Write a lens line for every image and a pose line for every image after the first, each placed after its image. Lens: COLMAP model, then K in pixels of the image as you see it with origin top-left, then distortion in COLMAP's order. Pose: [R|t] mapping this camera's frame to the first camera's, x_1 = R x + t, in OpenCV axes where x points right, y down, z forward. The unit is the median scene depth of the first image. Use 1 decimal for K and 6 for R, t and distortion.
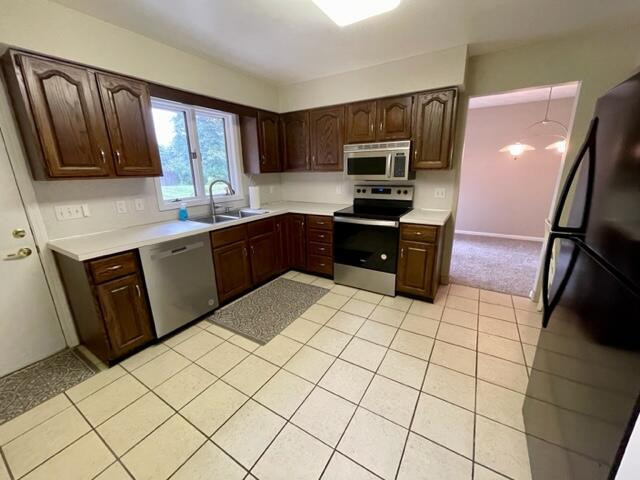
lens RADIAL K [[260.8, 0, 320.0], [0, 260.8, 240.0], [0, 0, 1]] dist [-0.001258, -0.000159]
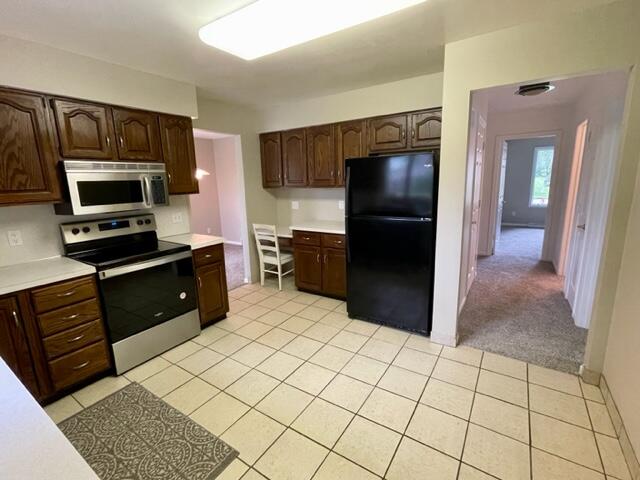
lens RADIAL K [[298.9, 0, 320.0], [0, 298.9, 240.0], [0, 0, 1]] dist [0.001858, 0.000237]
pose [[0.032123, -0.184551, 0.982298, -0.661591], [0.292409, 0.941540, 0.167332, -0.137996], [-0.955754, 0.281858, 0.084209, 0.444673]]
